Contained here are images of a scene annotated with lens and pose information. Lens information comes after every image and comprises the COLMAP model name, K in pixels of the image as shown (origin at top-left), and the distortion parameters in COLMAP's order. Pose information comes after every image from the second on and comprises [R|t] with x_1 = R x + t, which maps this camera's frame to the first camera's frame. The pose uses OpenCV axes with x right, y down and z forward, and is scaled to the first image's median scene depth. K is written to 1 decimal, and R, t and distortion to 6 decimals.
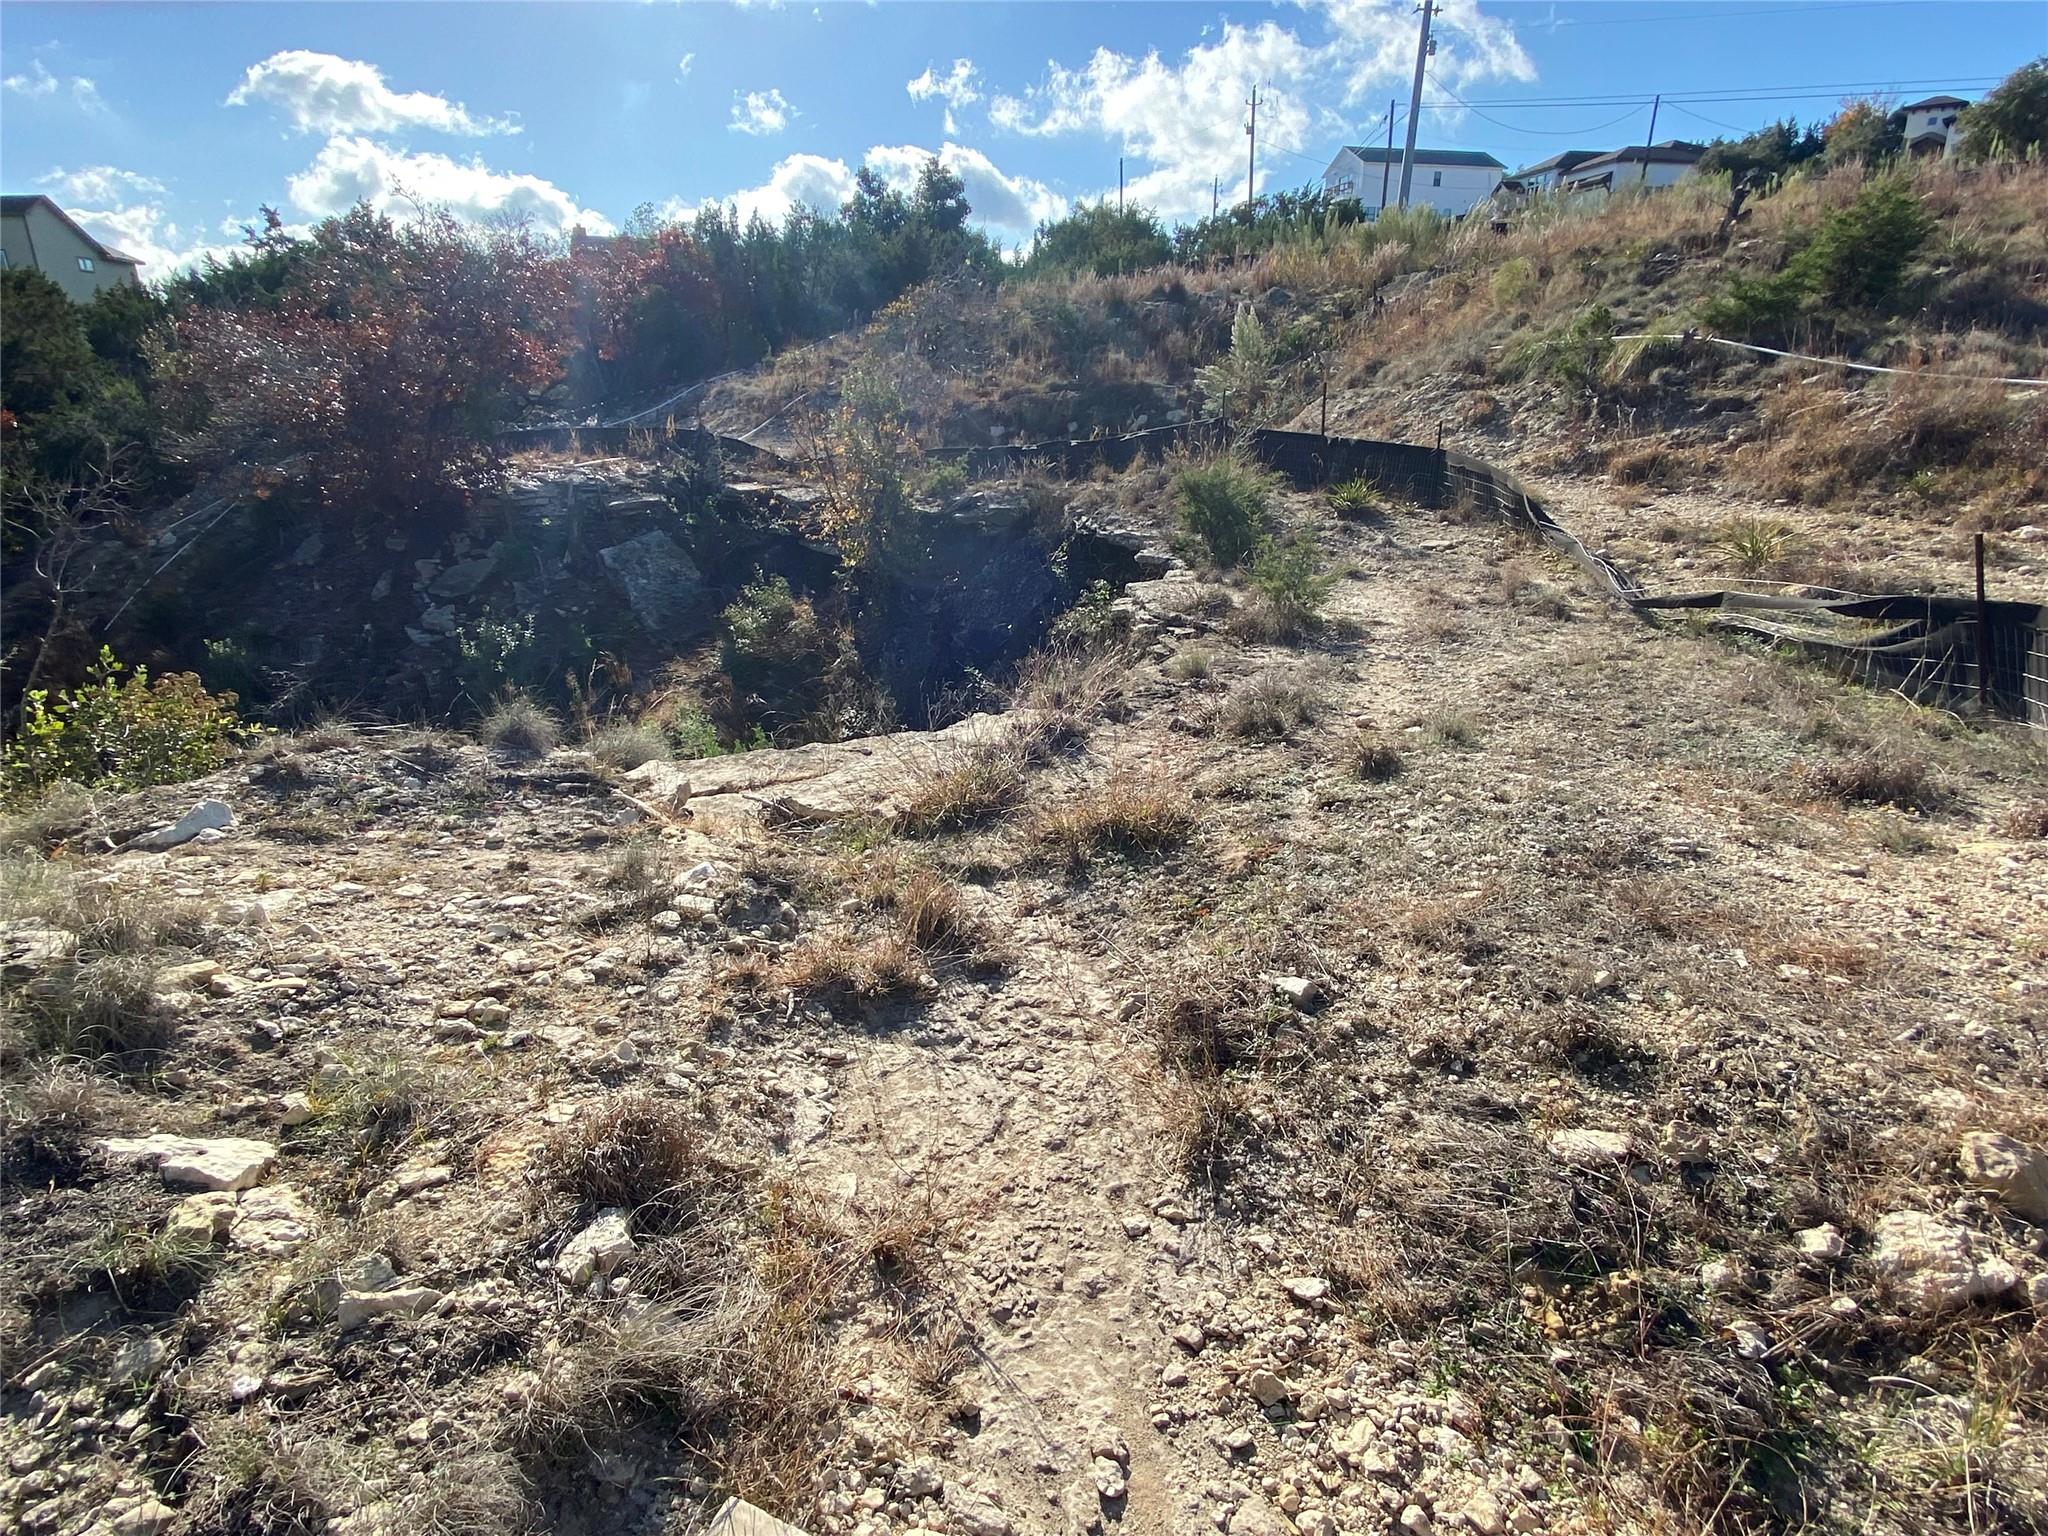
lens RADIAL K [[1072.2, 0, 1024.0], [0, 1072.2, 768.0], [0, 0, 1]] dist [0.069367, -0.082285]
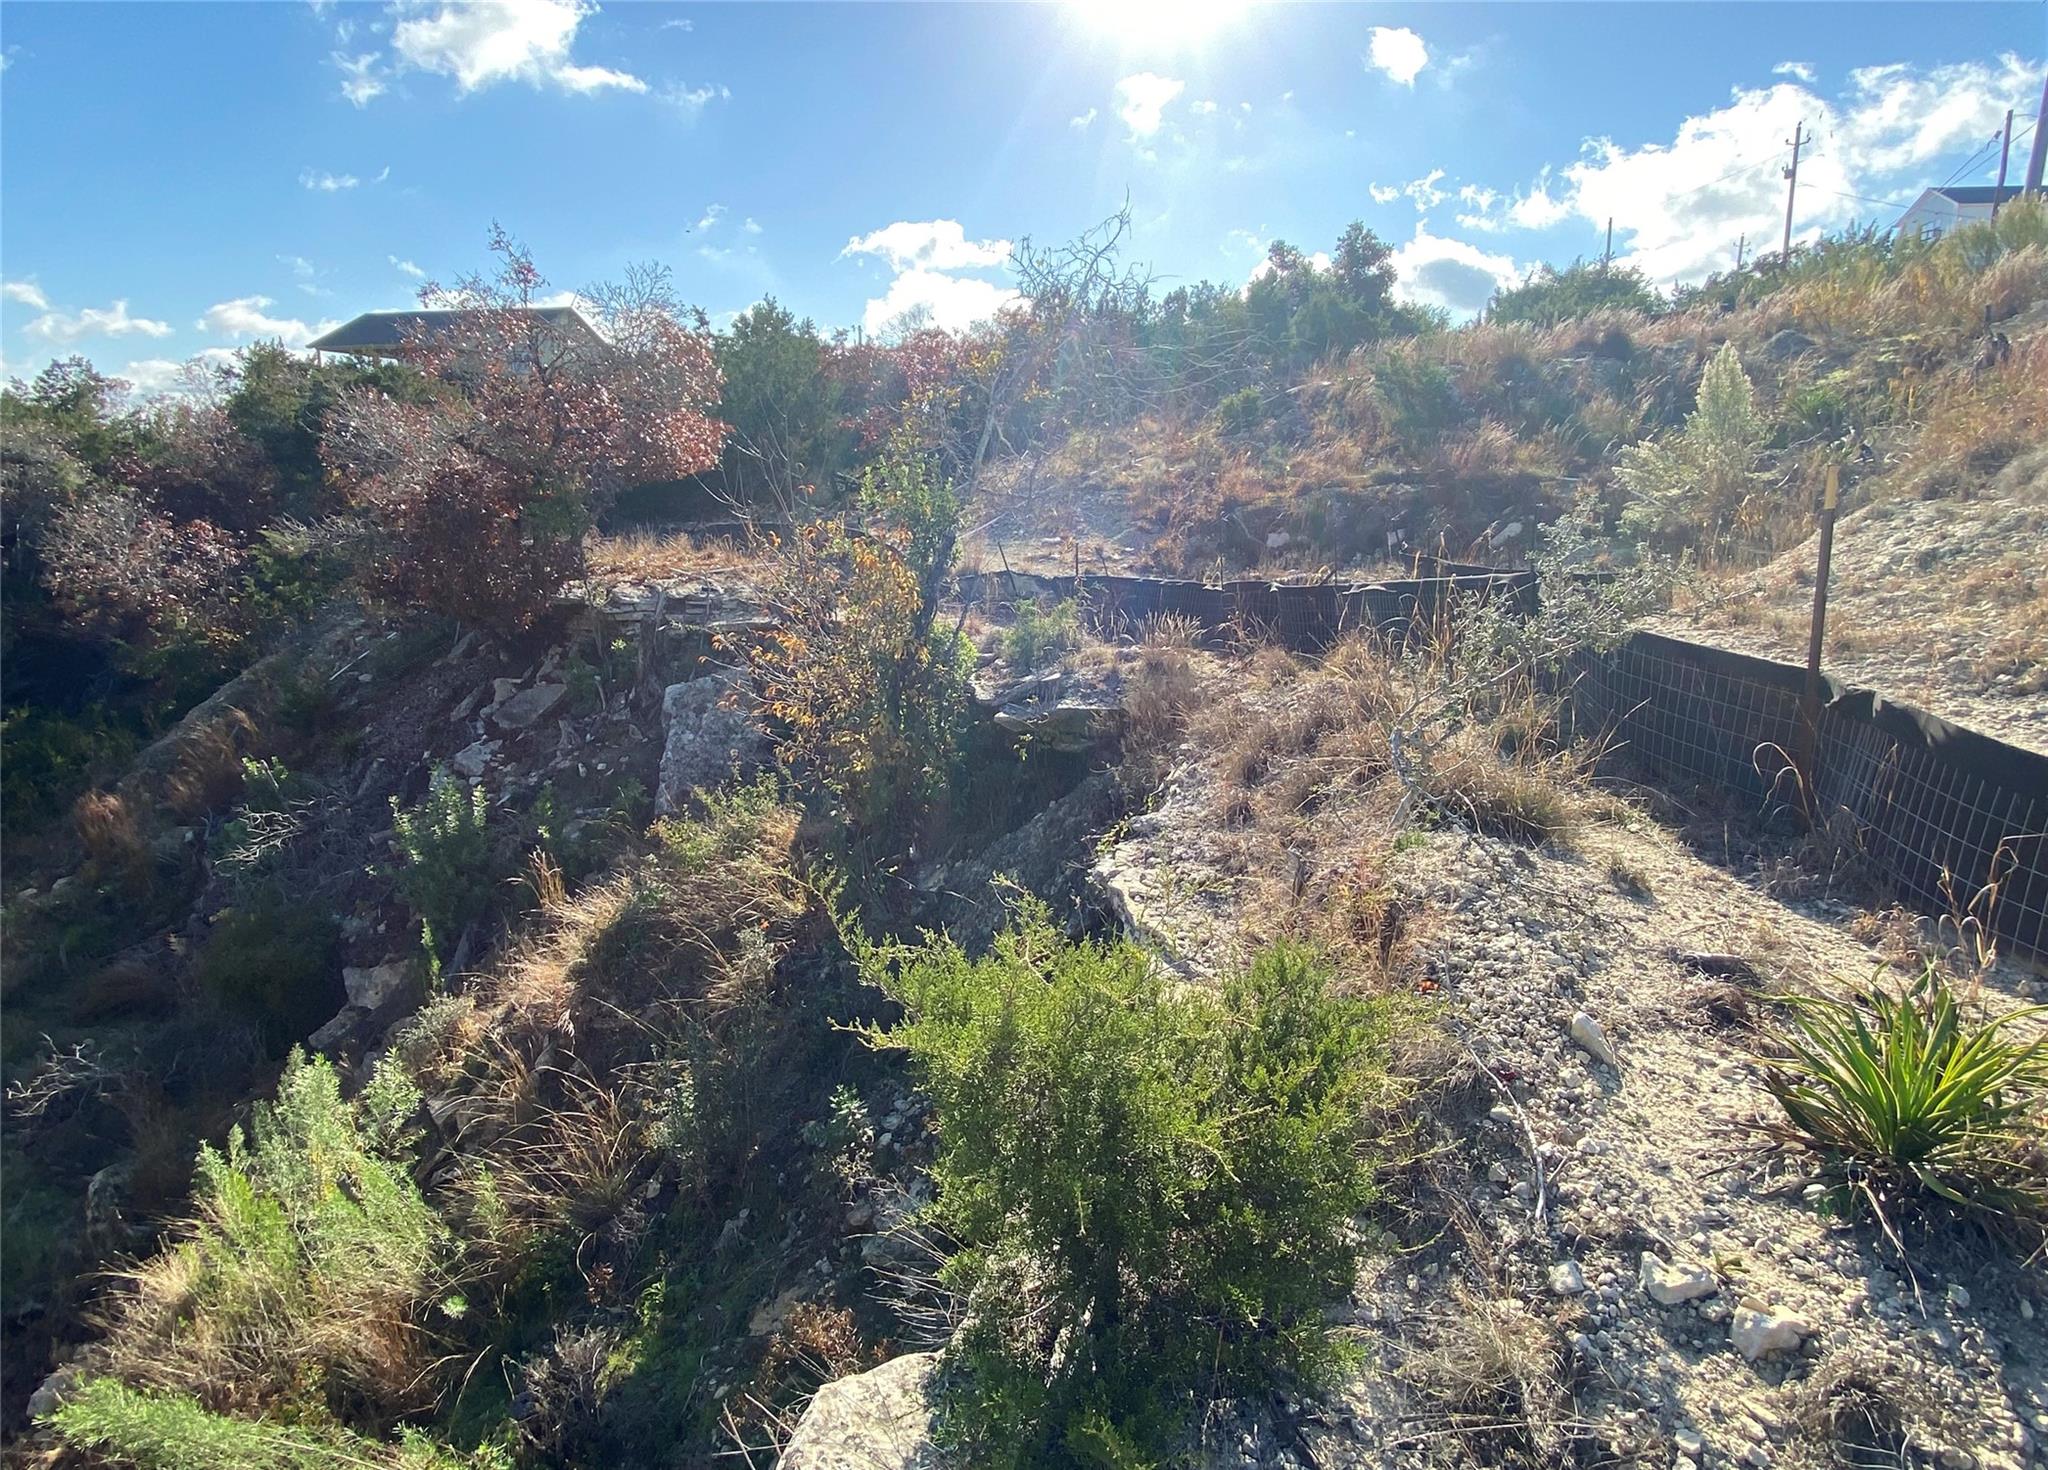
lens RADIAL K [[1060.7, 0, 1020.6], [0, 1060.7, 708.8], [0, 0, 1]] dist [0.036613, -0.043041]
pose [[0.914973, 0.096399, -0.391832, 0.694200], [-0.141193, 0.986144, -0.087090, -0.872404], [0.378007, 0.135008, 0.915906, 2.346701]]
